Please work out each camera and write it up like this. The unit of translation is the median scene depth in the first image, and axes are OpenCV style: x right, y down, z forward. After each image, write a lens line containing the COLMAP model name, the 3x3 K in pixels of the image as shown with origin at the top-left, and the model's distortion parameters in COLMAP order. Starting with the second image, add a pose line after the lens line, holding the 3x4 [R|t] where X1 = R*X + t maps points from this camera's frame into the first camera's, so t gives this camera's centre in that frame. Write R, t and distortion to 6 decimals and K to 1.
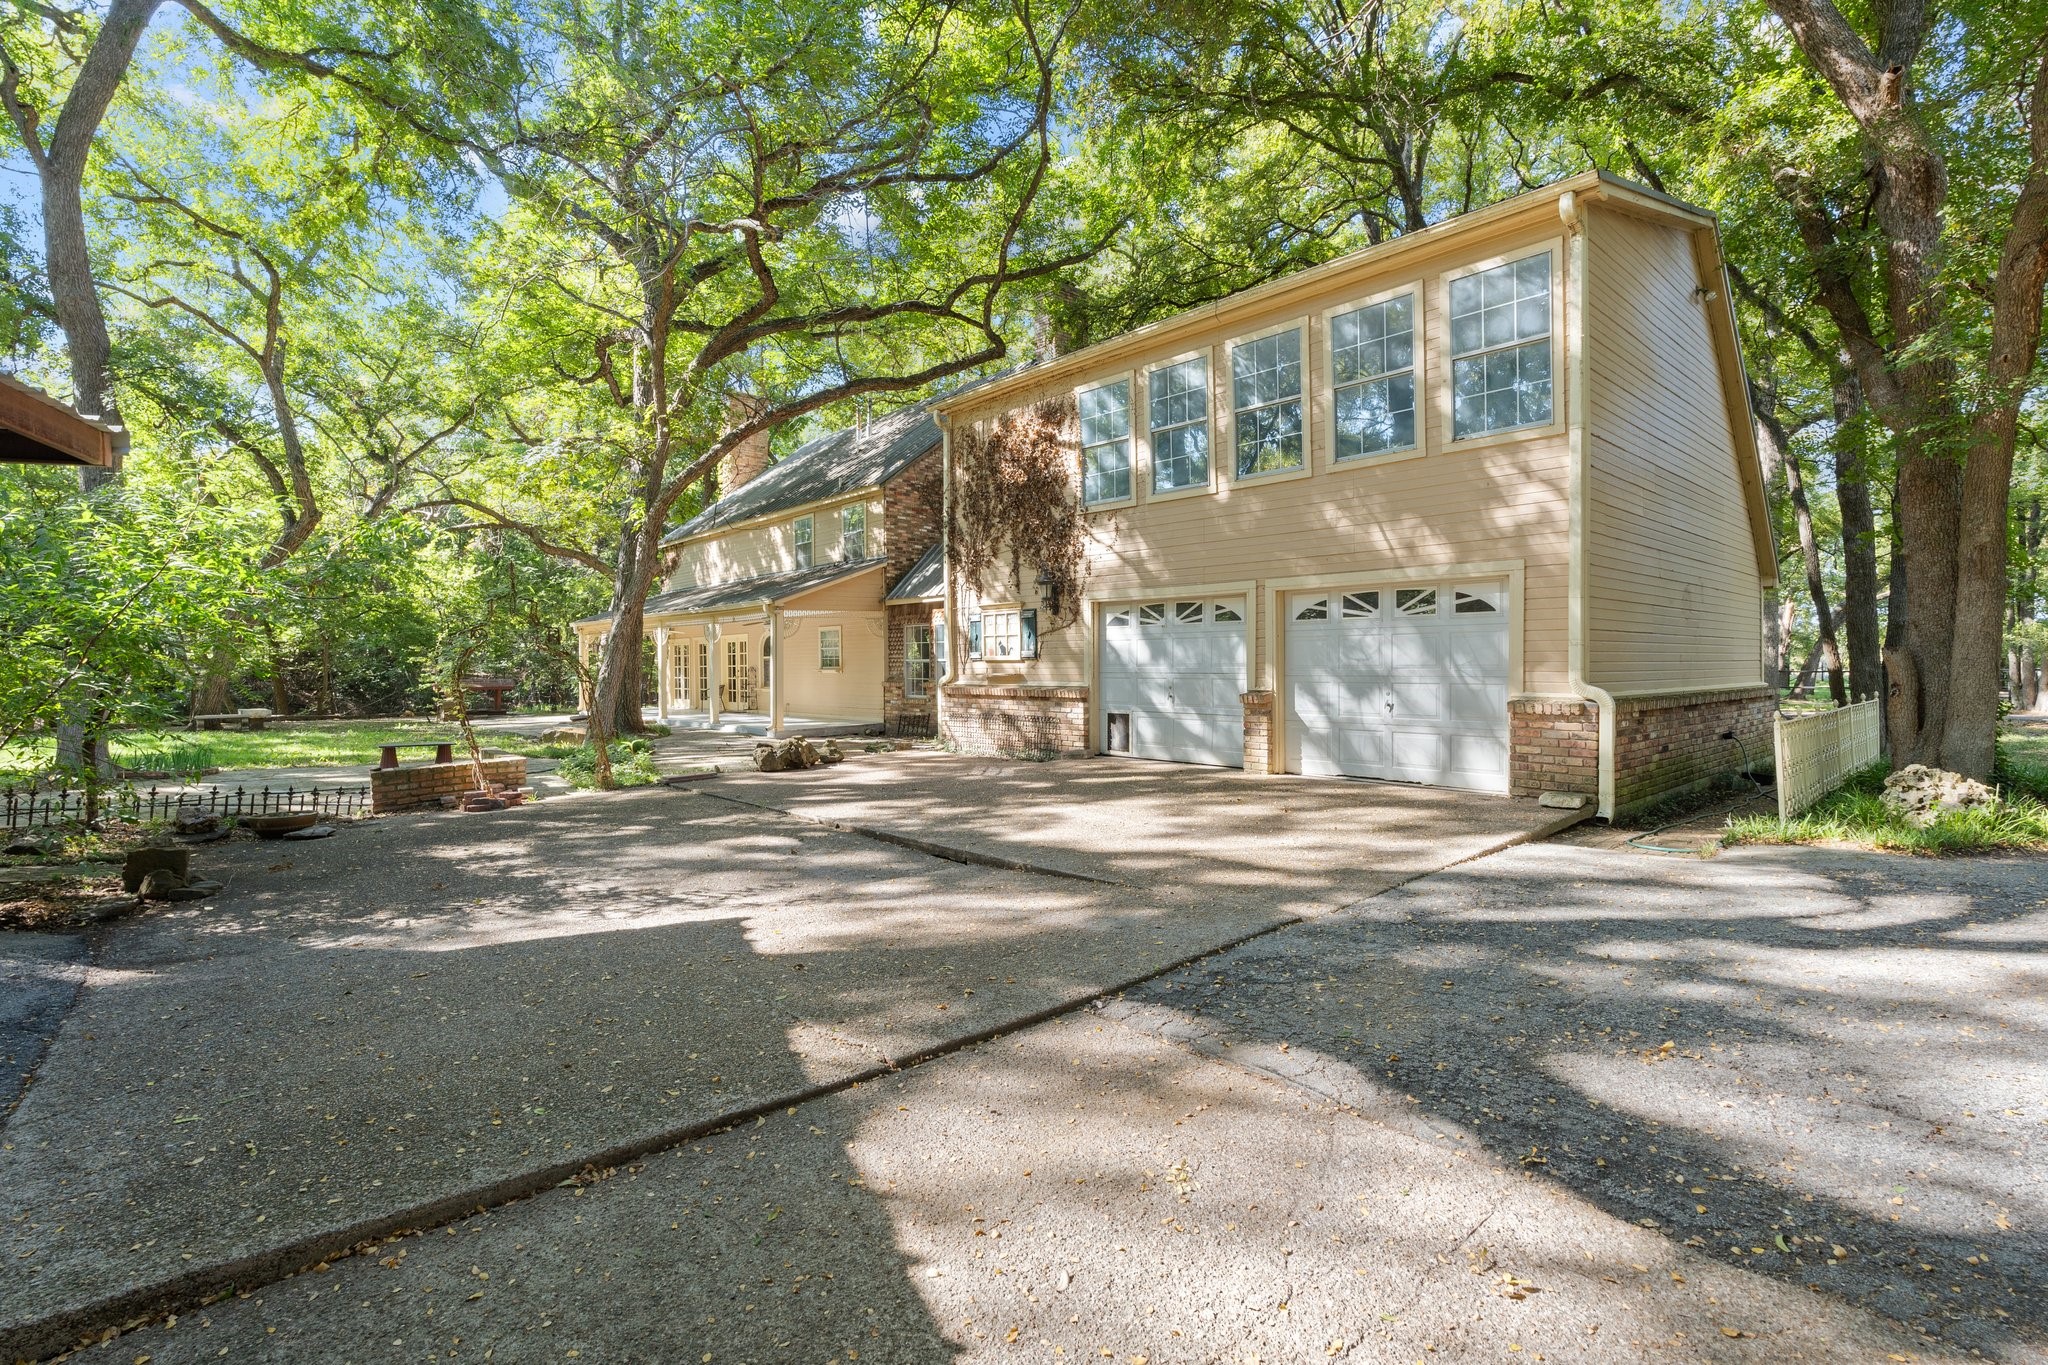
lens RADIAL K [[919.2, 0, 1024.4], [0, 919.2, 666.9], [0, 0, 1]] dist [-0.004457, -0.000474]
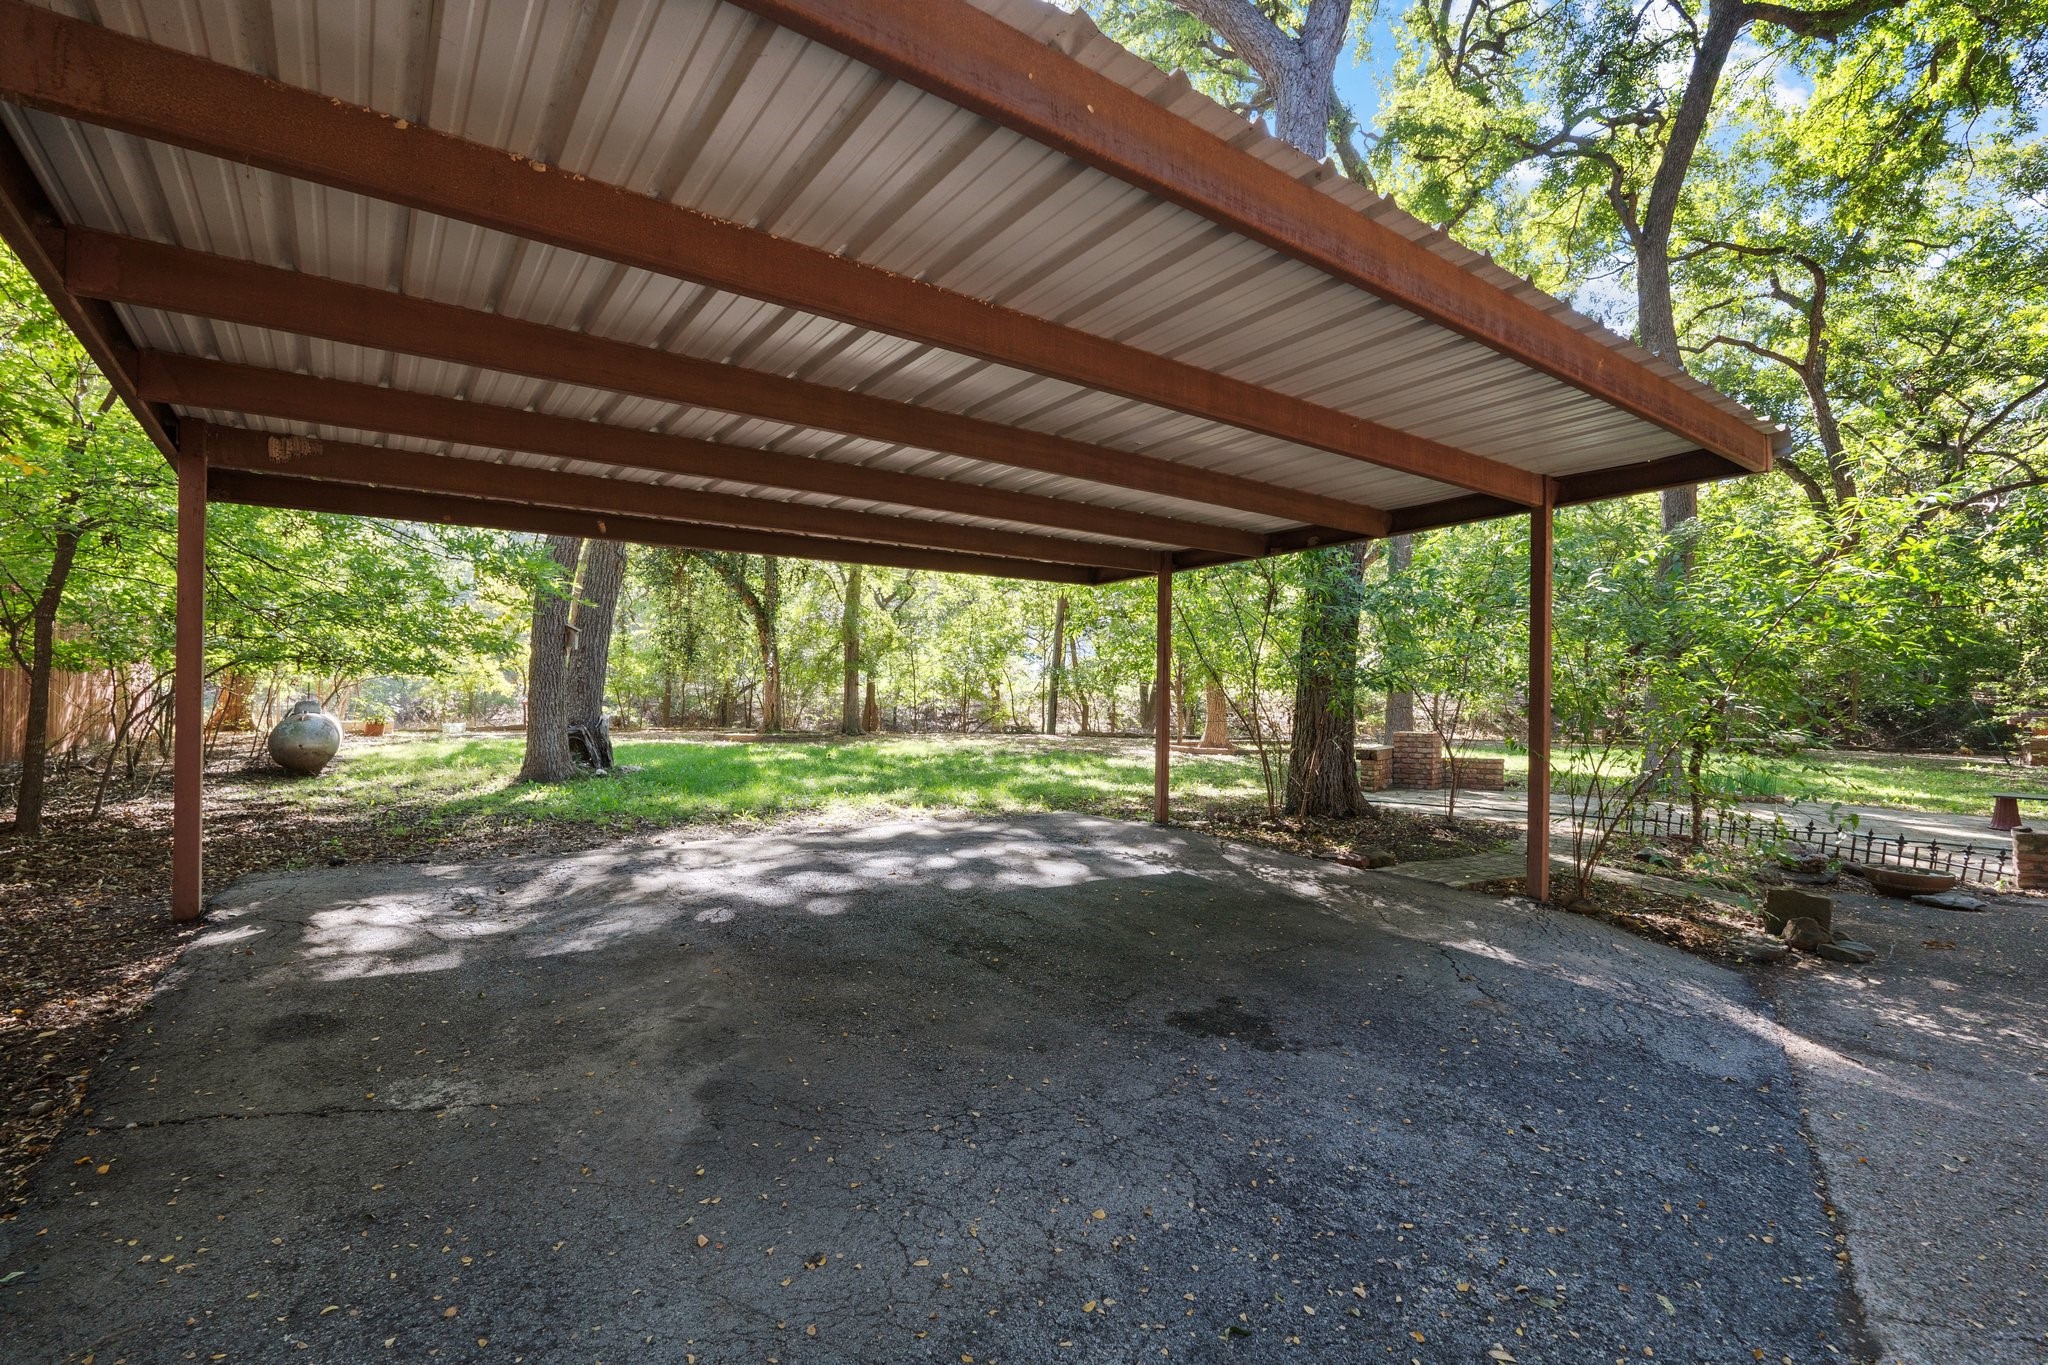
lens RADIAL K [[919.2, 0, 1023.9], [0, 919.2, 683.2], [0, 0, 1]] dist [-0.004457, -0.000474]
pose [[0.197511, 0.004536, -0.980290, -0.106024], [-0.013966, 0.999901, 0.001813, 0.001416], [0.980201, 0.013332, 0.197555, 0.036001]]
